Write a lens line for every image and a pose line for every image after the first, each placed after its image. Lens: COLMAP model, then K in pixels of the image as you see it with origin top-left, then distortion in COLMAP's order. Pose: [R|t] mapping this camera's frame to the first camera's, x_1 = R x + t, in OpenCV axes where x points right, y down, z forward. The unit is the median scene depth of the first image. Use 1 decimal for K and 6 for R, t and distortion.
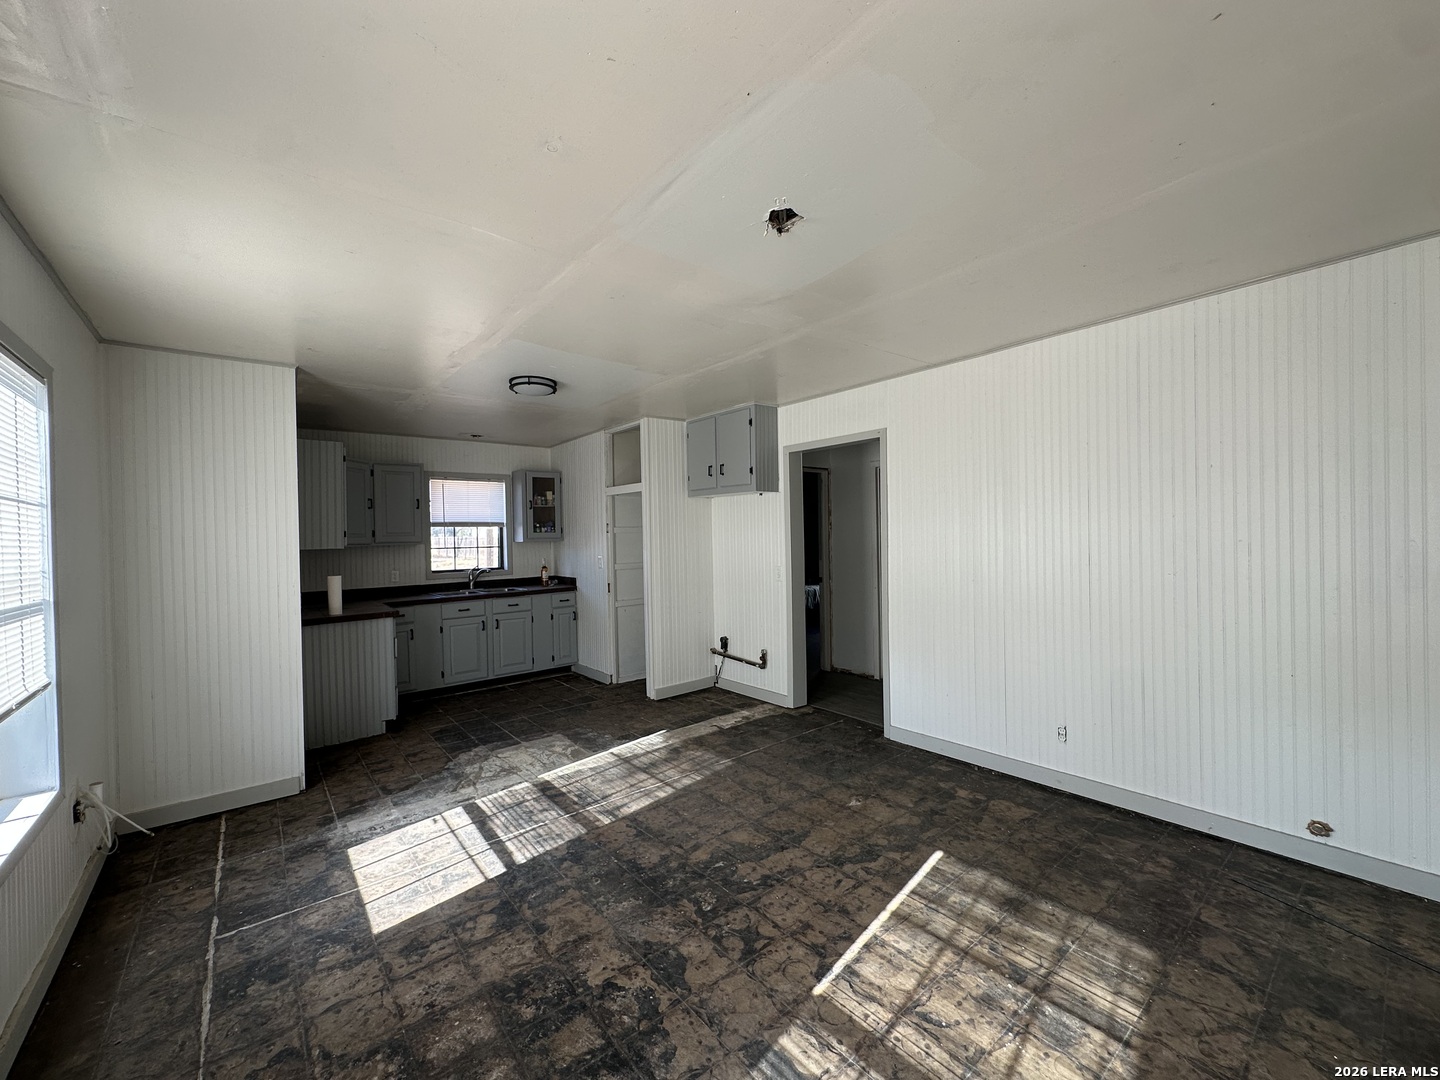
lens RADIAL K [[575.4, 0, 712.3], [0, 575.4, 542.1], [0, 0, 1]] dist [-0.006178, 0.000287]
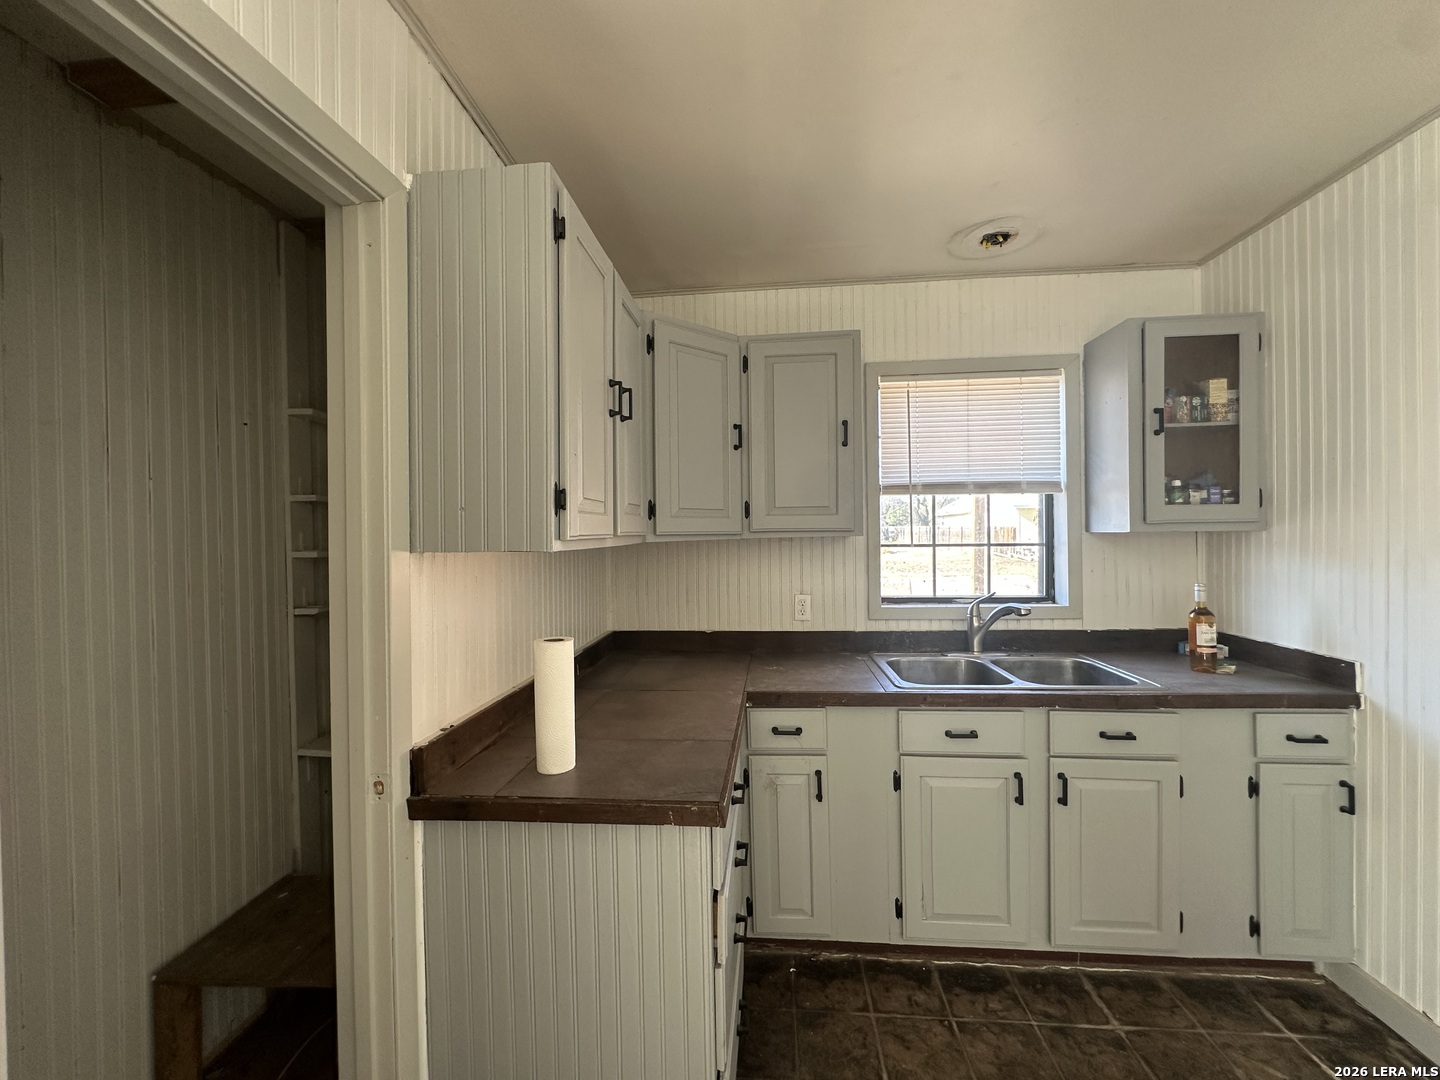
lens RADIAL K [[575.4, 0, 715.9], [0, 575.4, 533.3], [0, 0, 1]] dist [-0.006178, 0.000287]
pose [[0.720733, 0.017305, -0.692997, -0.271800], [-0.007240, 0.999822, 0.017438, -0.004219], [0.693175, -0.007551, 0.720730, 0.587400]]
